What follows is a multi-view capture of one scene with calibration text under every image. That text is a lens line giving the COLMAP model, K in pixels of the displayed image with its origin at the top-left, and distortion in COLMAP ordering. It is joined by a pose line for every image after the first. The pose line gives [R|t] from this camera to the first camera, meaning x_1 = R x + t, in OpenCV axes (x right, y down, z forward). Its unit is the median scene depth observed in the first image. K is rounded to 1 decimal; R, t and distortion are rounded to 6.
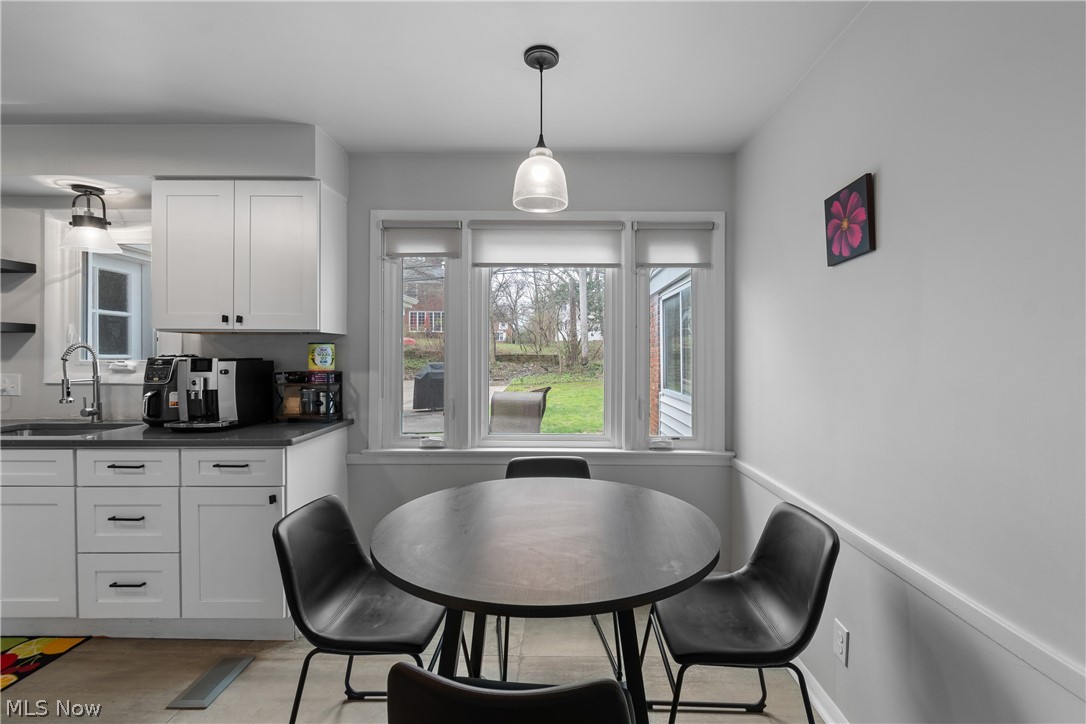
lens RADIAL K [[482.9, 0, 555.8], [0, 482.9, 358.4], [0, 0, 1]] dist [-0.000739, -0.000721]
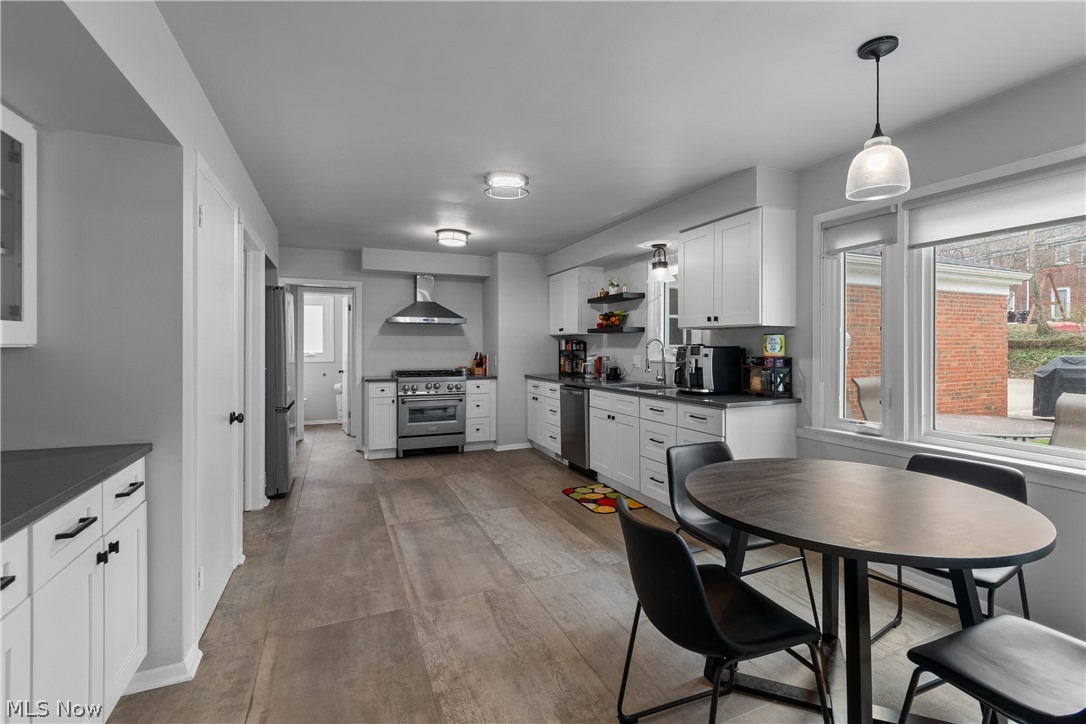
lens RADIAL K [[491.7, 0, 563.7], [0, 491.7, 344.0], [0, 0, 1]] dist [0.000468, -0.000078]
pose [[0.422436, -0.006182, -0.906372, 0.437337], [-0.004673, 0.999949, -0.008998, 0.007956], [0.906381, 0.008036, 0.422385, -0.021295]]
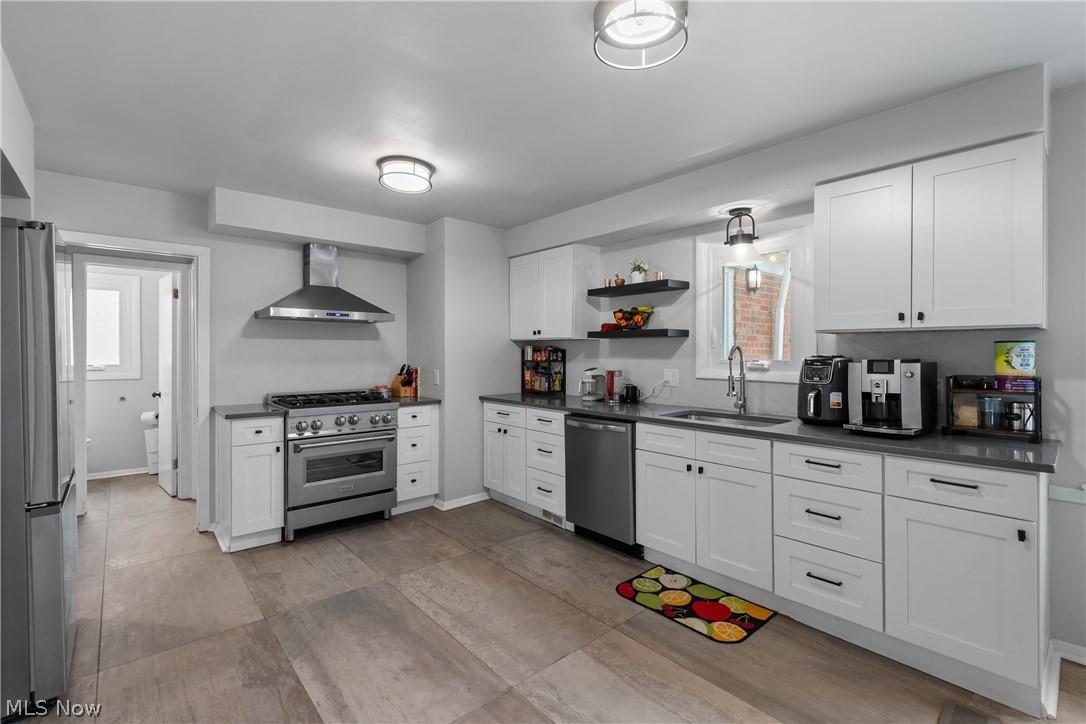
lens RADIAL K [[481.2, 0, 554.1], [0, 481.2, 351.2], [0, 0, 1]] dist [-0.000925, -0.000977]
pose [[0.672597, -0.002302, -0.740005, -0.417796], [-0.003508, 0.999974, -0.006299, -0.007453], [0.740000, 0.006832, 0.672572, -0.098882]]
